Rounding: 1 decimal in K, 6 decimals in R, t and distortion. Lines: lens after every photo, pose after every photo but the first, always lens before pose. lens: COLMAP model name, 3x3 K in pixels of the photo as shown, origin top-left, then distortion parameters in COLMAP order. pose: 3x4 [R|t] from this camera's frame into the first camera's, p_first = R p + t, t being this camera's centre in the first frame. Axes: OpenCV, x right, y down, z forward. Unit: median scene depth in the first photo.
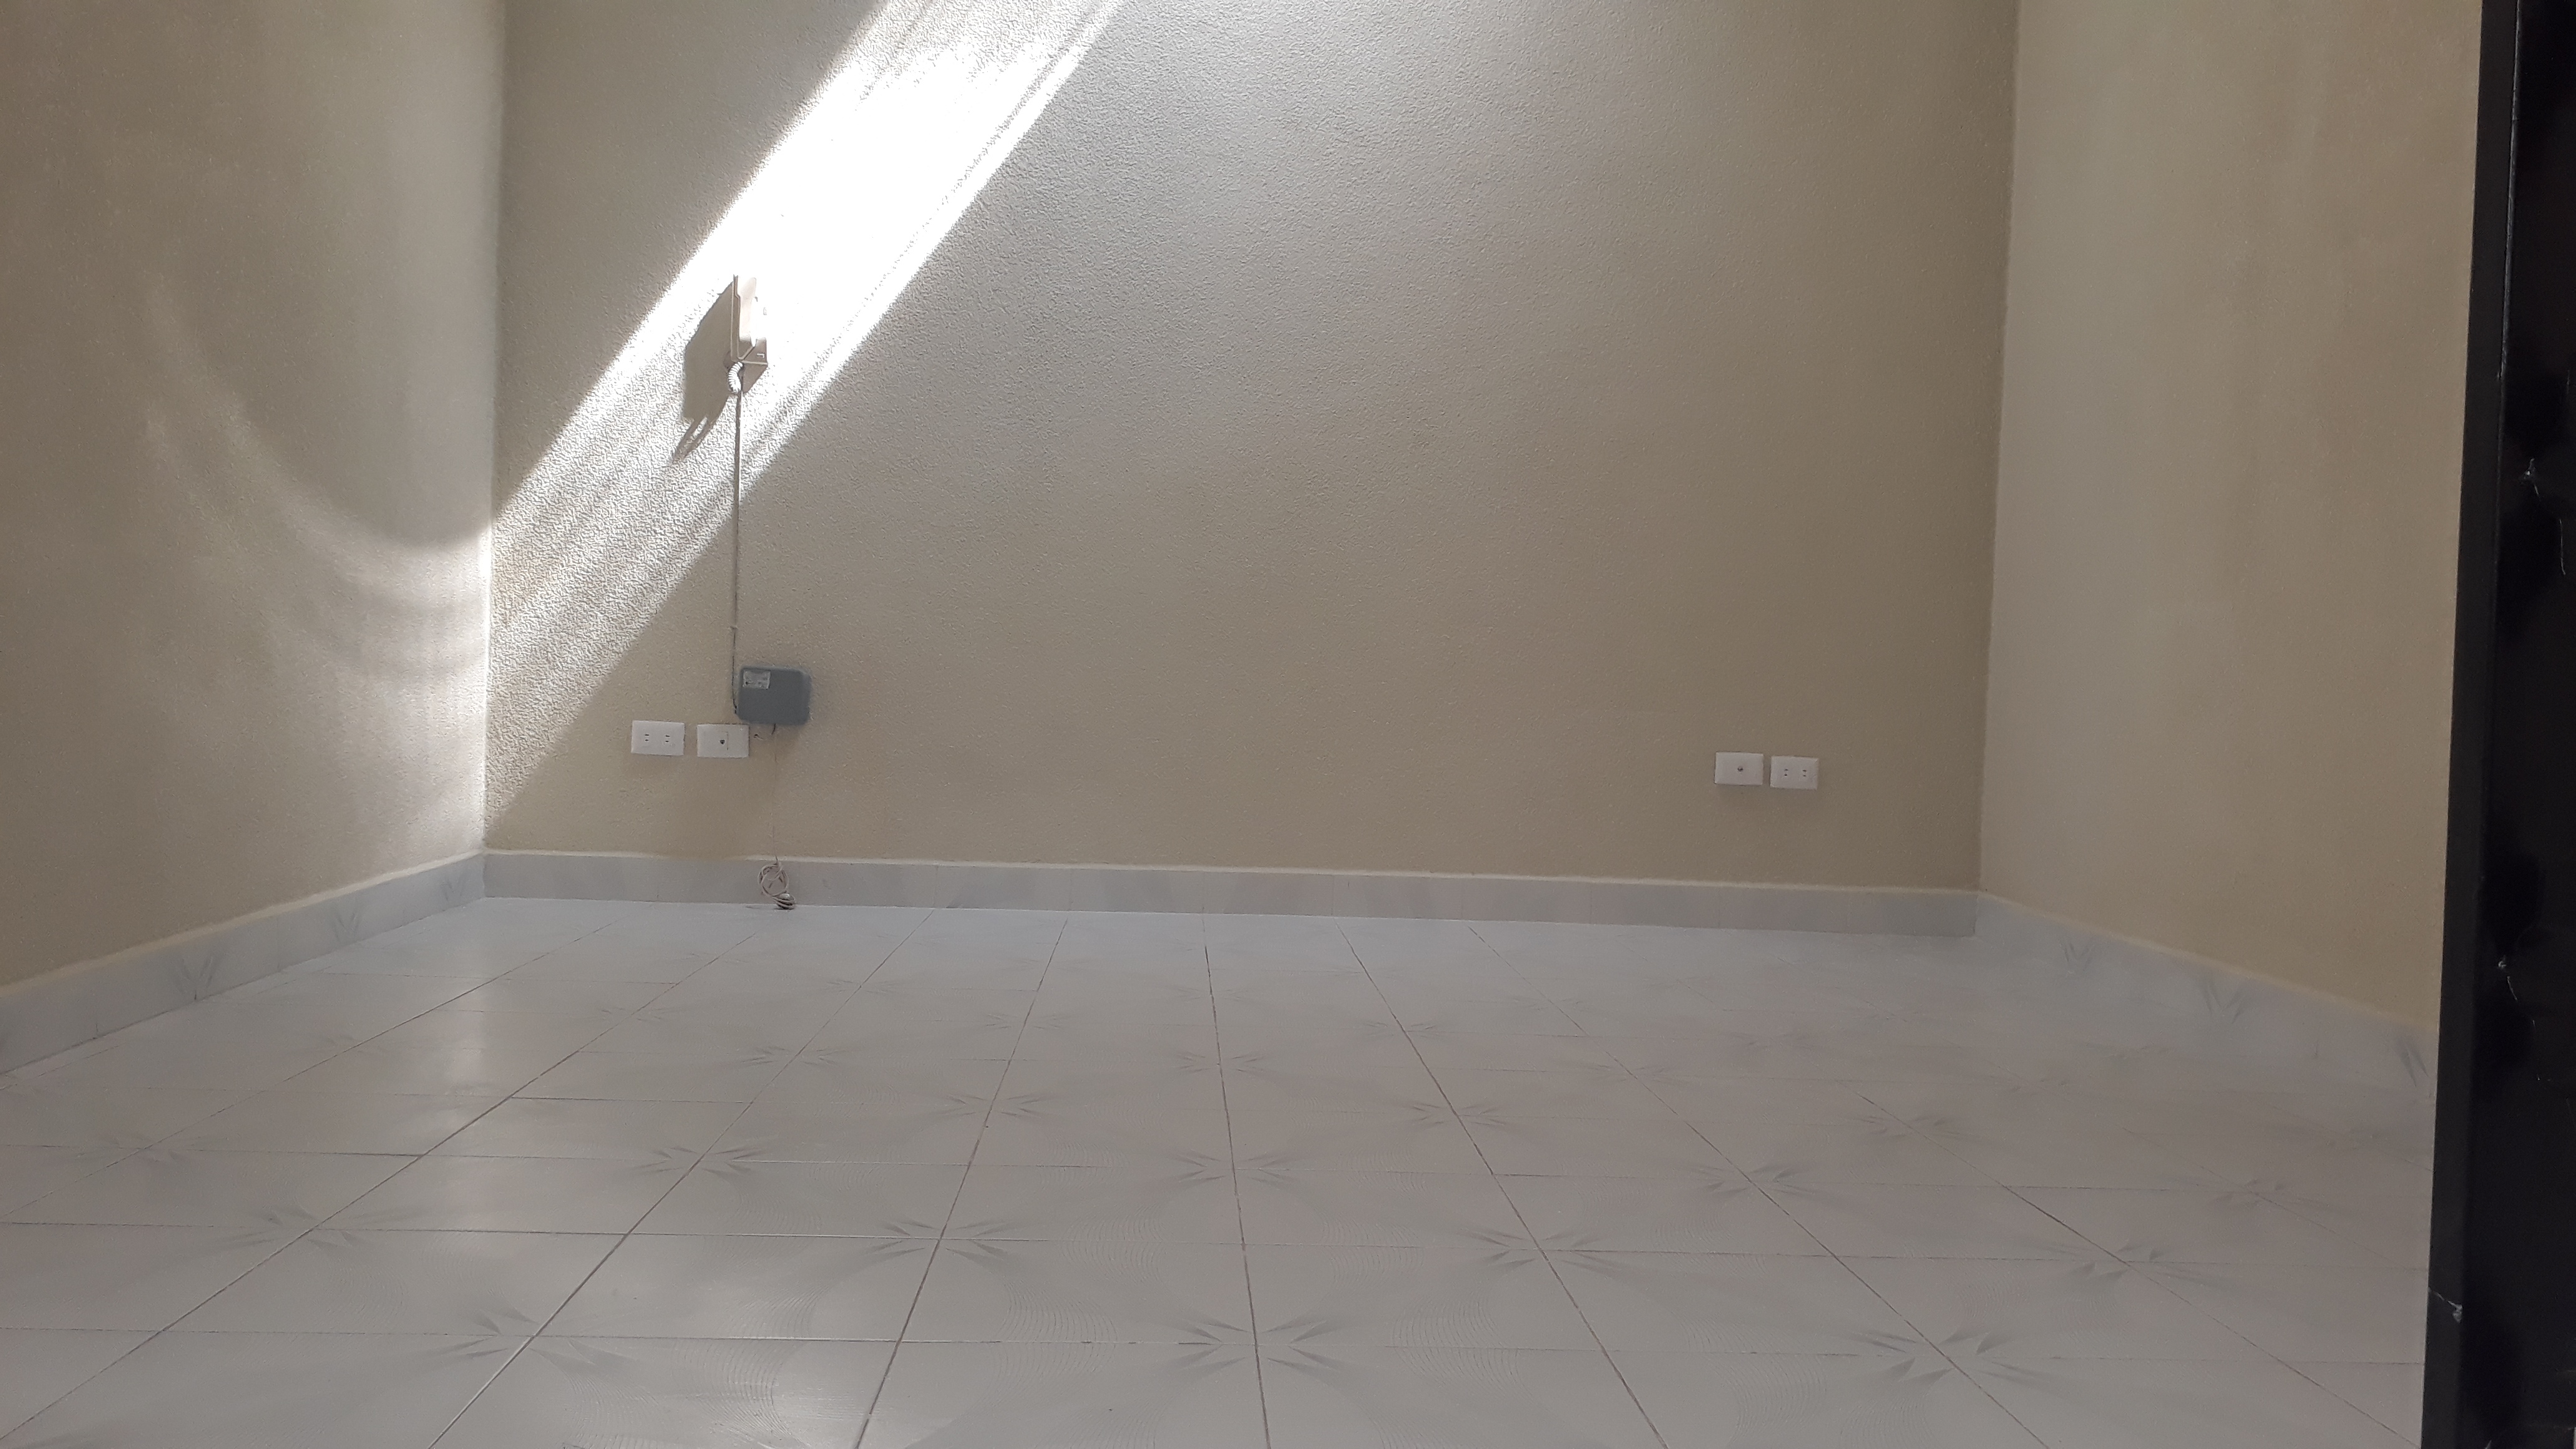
lens RADIAL K [[2116.1, 0, 1285.8], [0, 2116.1, 706.9], [0, 0, 1]] dist [-0.005462, -0.011734]
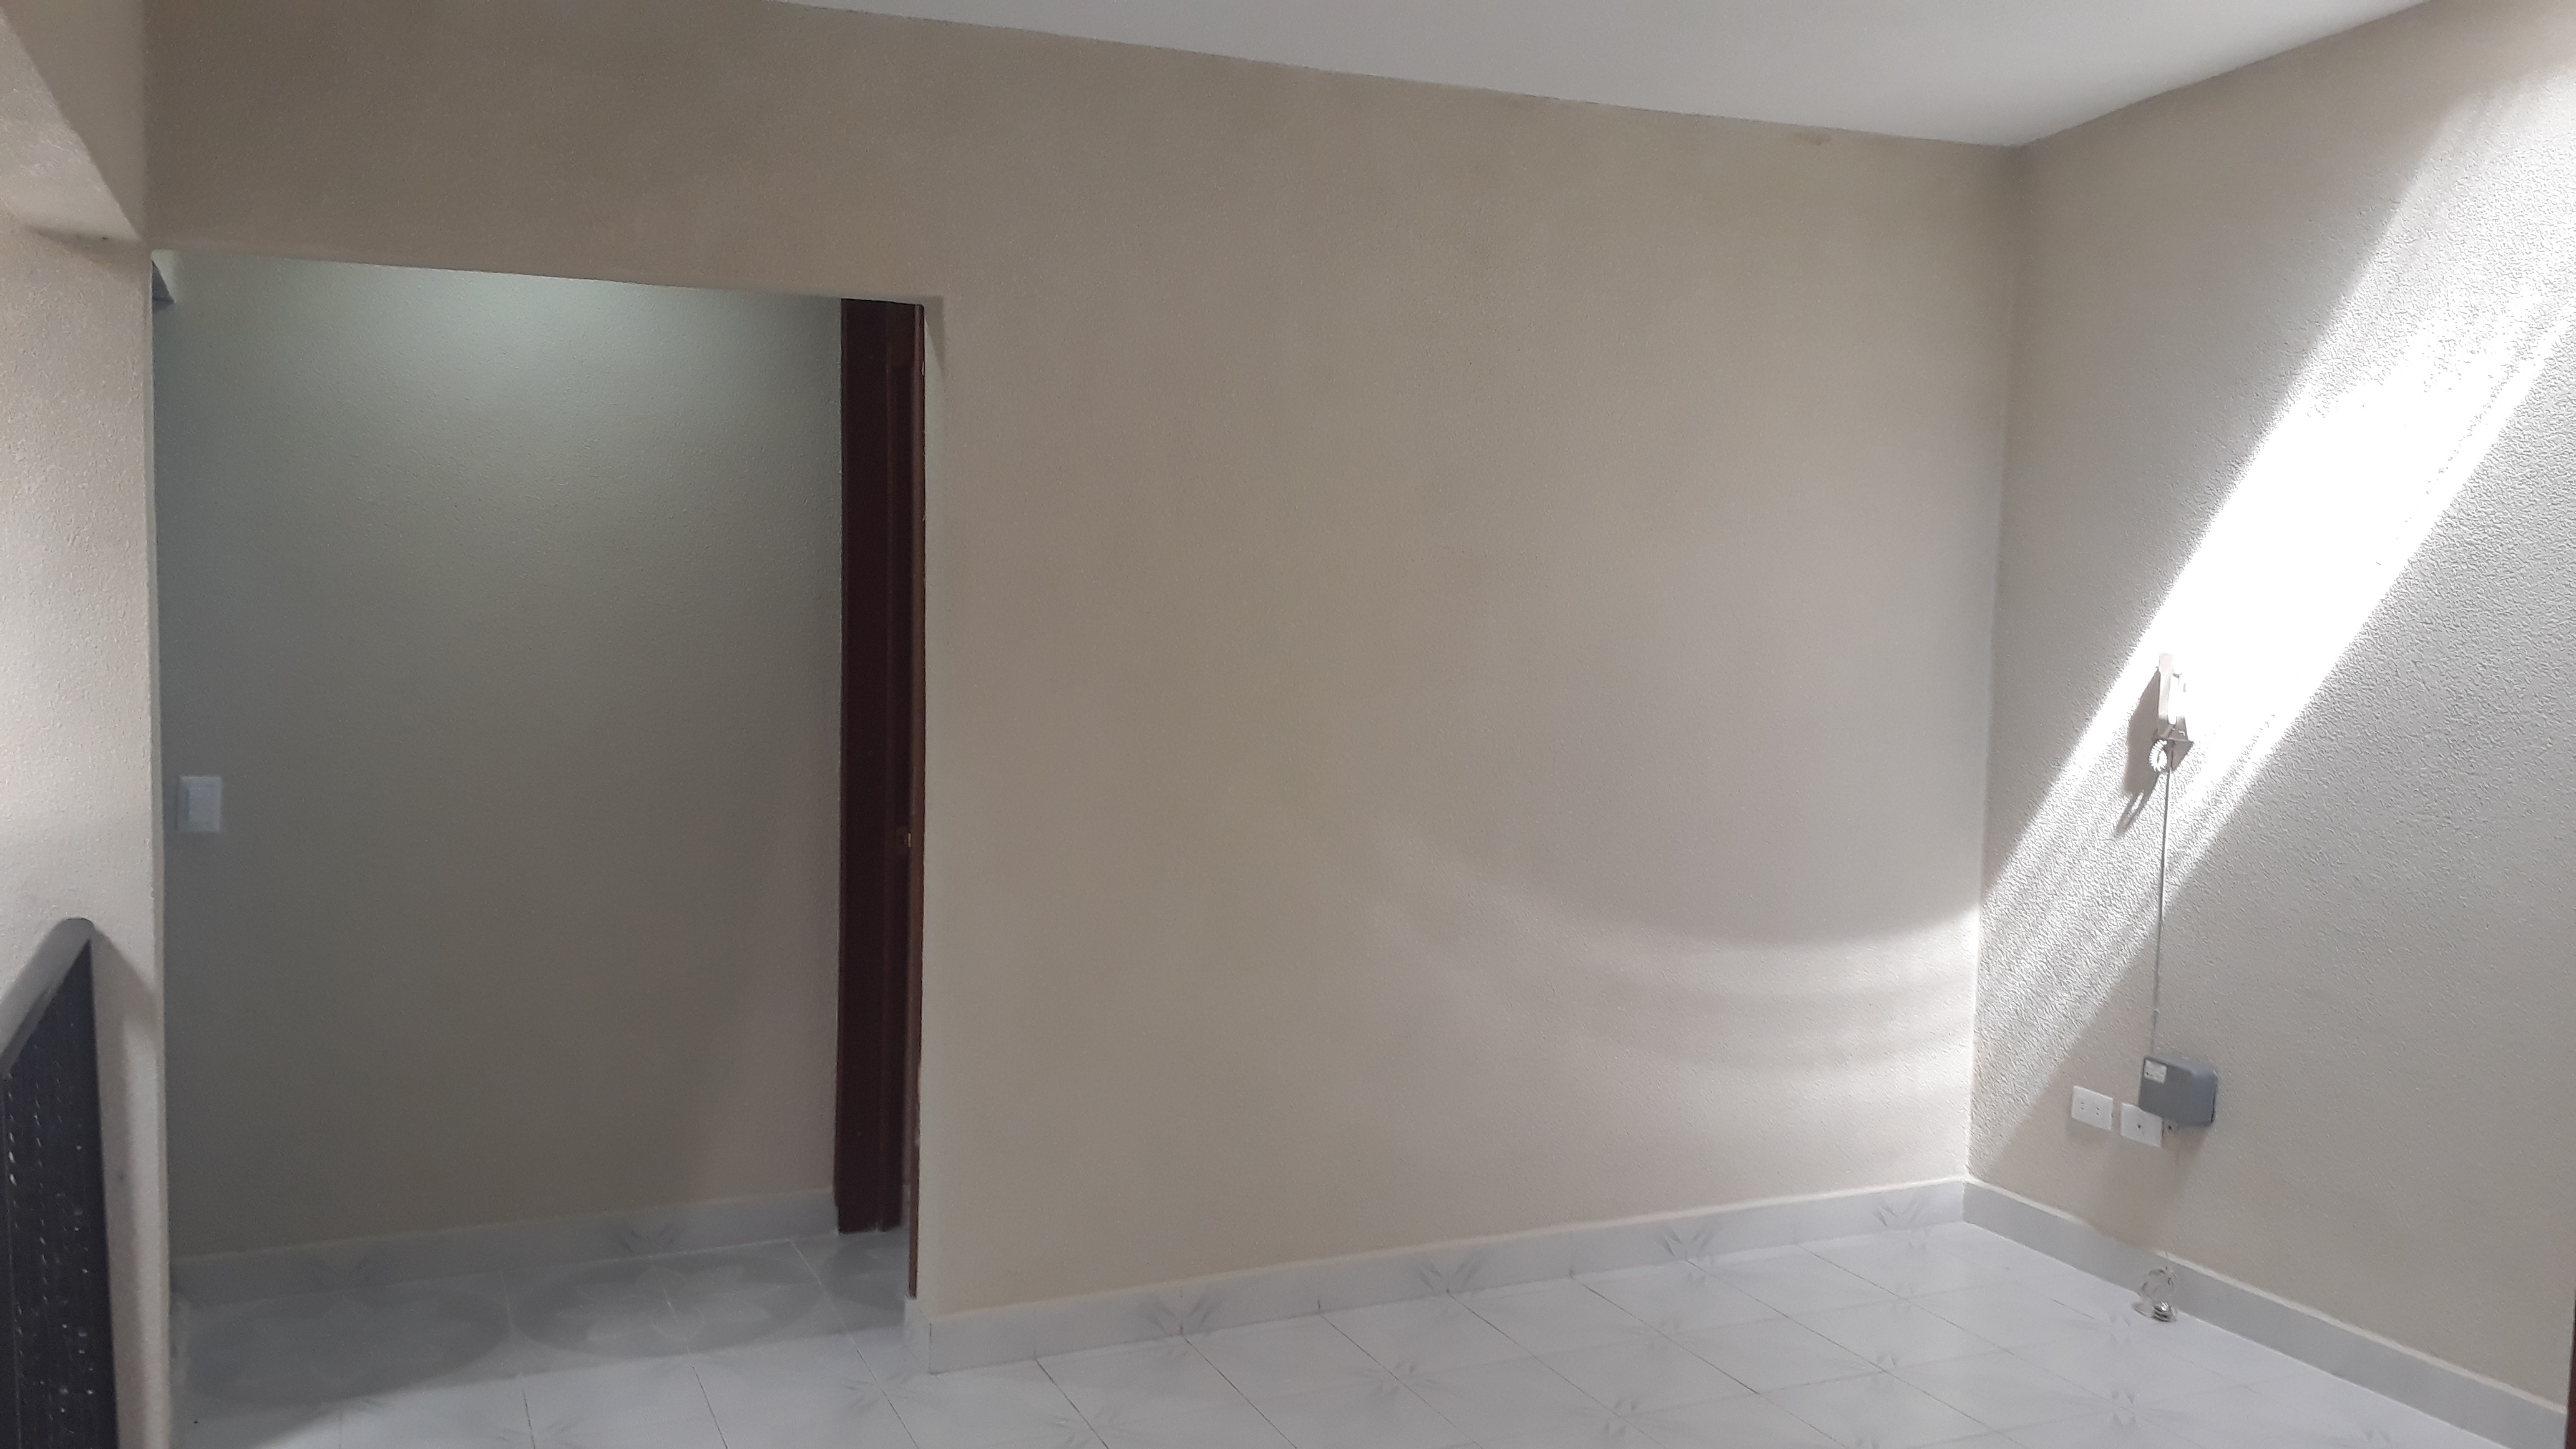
lens RADIAL K [[2116.1, 0, 1285.8], [0, 2116.1, 706.9], [0, 0, 1]] dist [-0.005462, -0.011734]
pose [[0.351607, 0.033747, -0.935539, 0.499131], [-0.030135, 0.999240, 0.024719, -0.188667], [0.935663, 0.019501, 0.352357, 0.284977]]
